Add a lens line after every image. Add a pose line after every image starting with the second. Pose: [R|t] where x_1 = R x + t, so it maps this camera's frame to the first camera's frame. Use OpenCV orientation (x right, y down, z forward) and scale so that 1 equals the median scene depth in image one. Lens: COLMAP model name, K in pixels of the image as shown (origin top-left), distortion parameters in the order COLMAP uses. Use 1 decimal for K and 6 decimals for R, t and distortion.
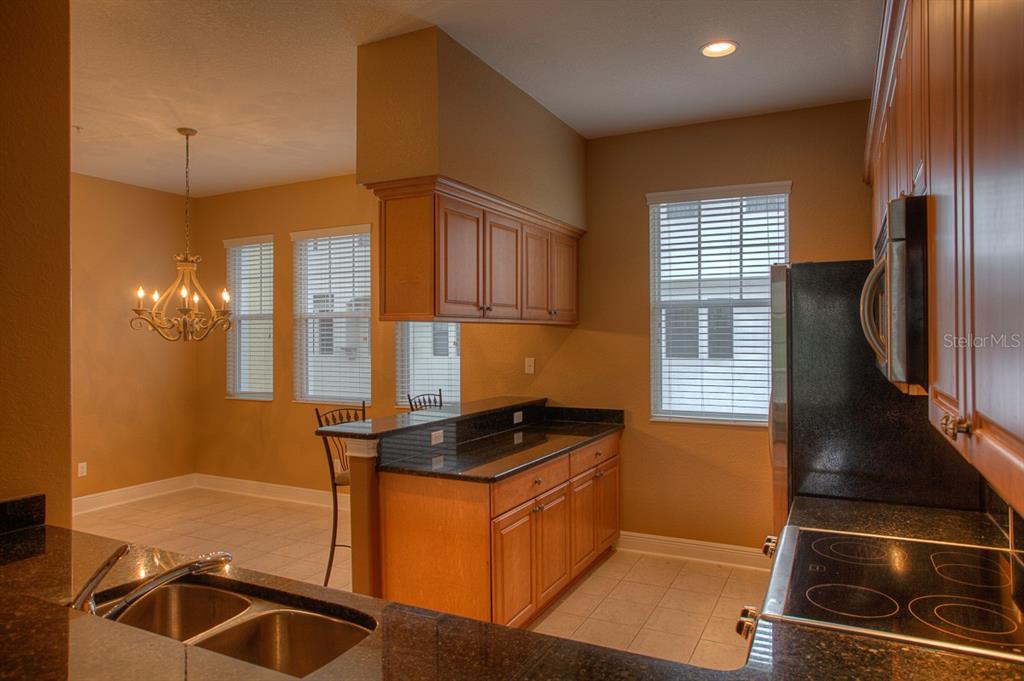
lens RADIAL K [[666.2, 0, 512.0], [0, 666.2, 340.5], [0, 0, 1]] dist [-0.049235, 0.047700]
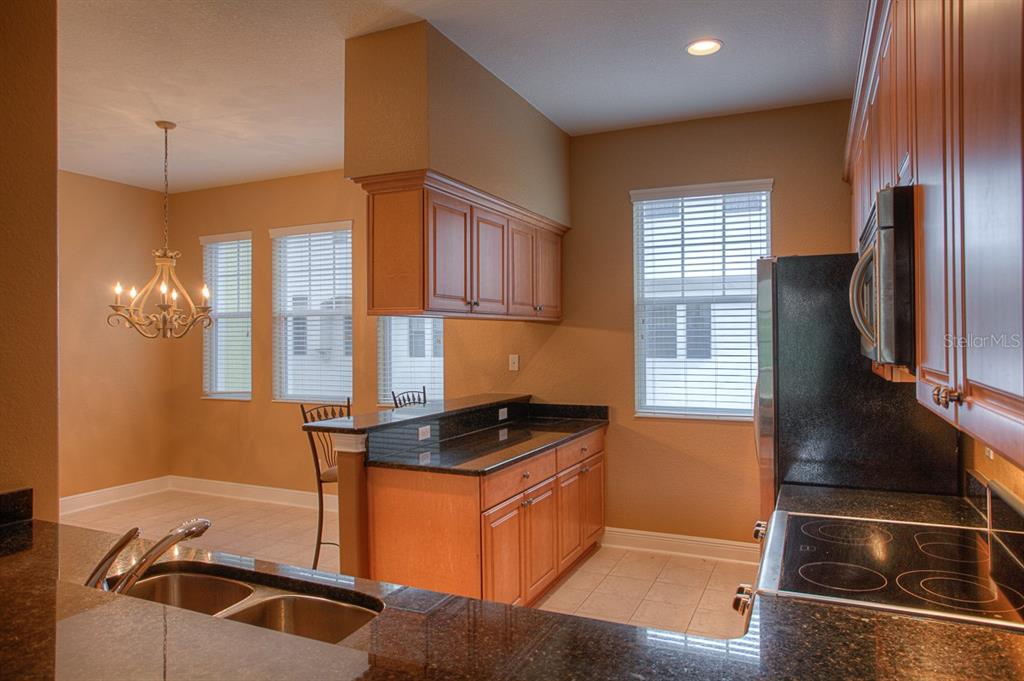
lens RADIAL K [[674.8, 0, 512.0], [0, 674.8, 340.5], [0, 0, 1]] dist [-0.049165, 0.049623]
pose [[0.999324, -0.002071, 0.036717, -0.019867], [0.002180, 0.999993, -0.002940, 0.011496], [-0.036710, 0.003018, 0.999321, -0.015971]]
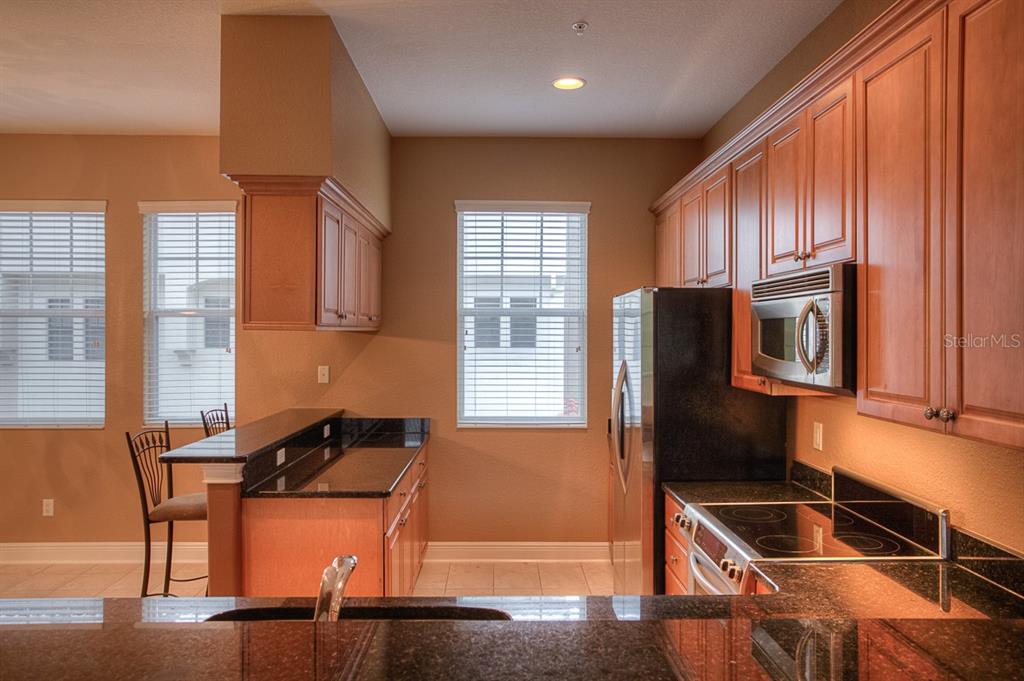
lens RADIAL K [[762.9, 0, 512.0], [0, 762.9, 340.5], [0, 0, 1]] dist [-0.003457, 0.000800]
pose [[0.883317, 0.003926, 0.468760, -0.357712], [-0.005083, 0.999986, 0.001202, -0.017450], [-0.468749, -0.003445, 0.883325, -0.073450]]
